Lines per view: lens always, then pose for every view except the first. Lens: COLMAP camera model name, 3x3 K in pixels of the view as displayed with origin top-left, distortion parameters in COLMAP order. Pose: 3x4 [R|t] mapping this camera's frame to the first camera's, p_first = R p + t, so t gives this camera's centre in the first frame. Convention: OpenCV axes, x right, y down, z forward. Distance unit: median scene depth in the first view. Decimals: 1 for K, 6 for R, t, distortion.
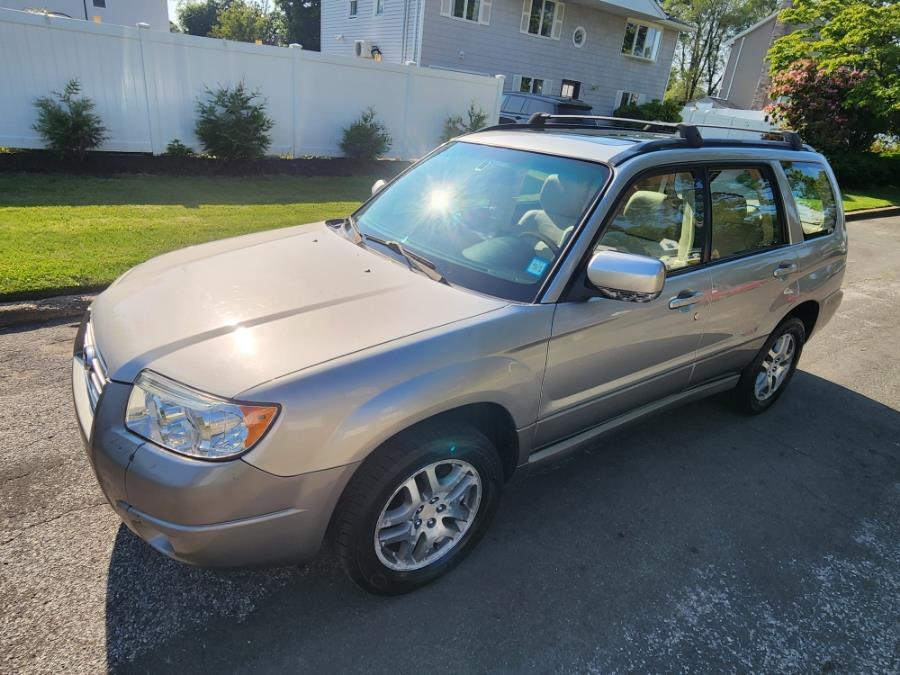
lens RADIAL K [[540.9, 0, 445.5], [0, 540.9, 331.9], [0, 0, 1]] dist [-0.001882, -0.000196]
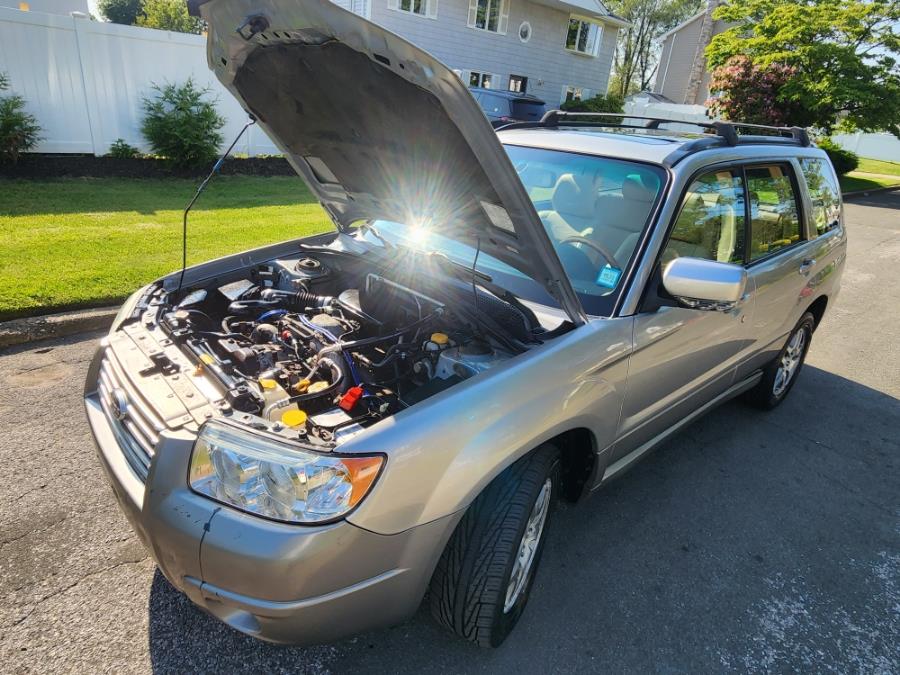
lens RADIAL K [[539.3, 0, 443.1], [0, 539.3, 334.4], [0, 0, 1]] dist [-0.004926, 0.002567]
pose [[0.994474, -0.044085, 0.095280, -0.132118], [0.042836, 0.998968, 0.015111, -0.030036], [-0.095847, -0.010946, 0.995336, 0.061922]]
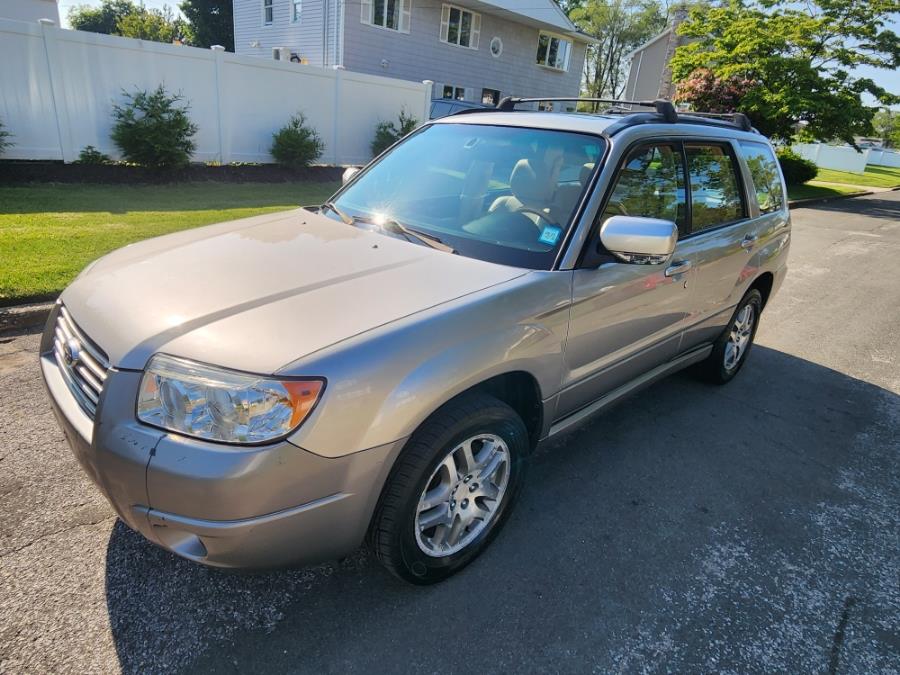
lens RADIAL K [[537.5, 0, 443.5], [0, 537.5, 335.8], [0, 0, 1]] dist [0.000354, -0.001315]
pose [[0.989578, -0.058635, 0.131521, -0.102954], [0.060373, 0.998133, -0.009263, 0.038420], [-0.130733, 0.017107, 0.991270, 0.035102]]
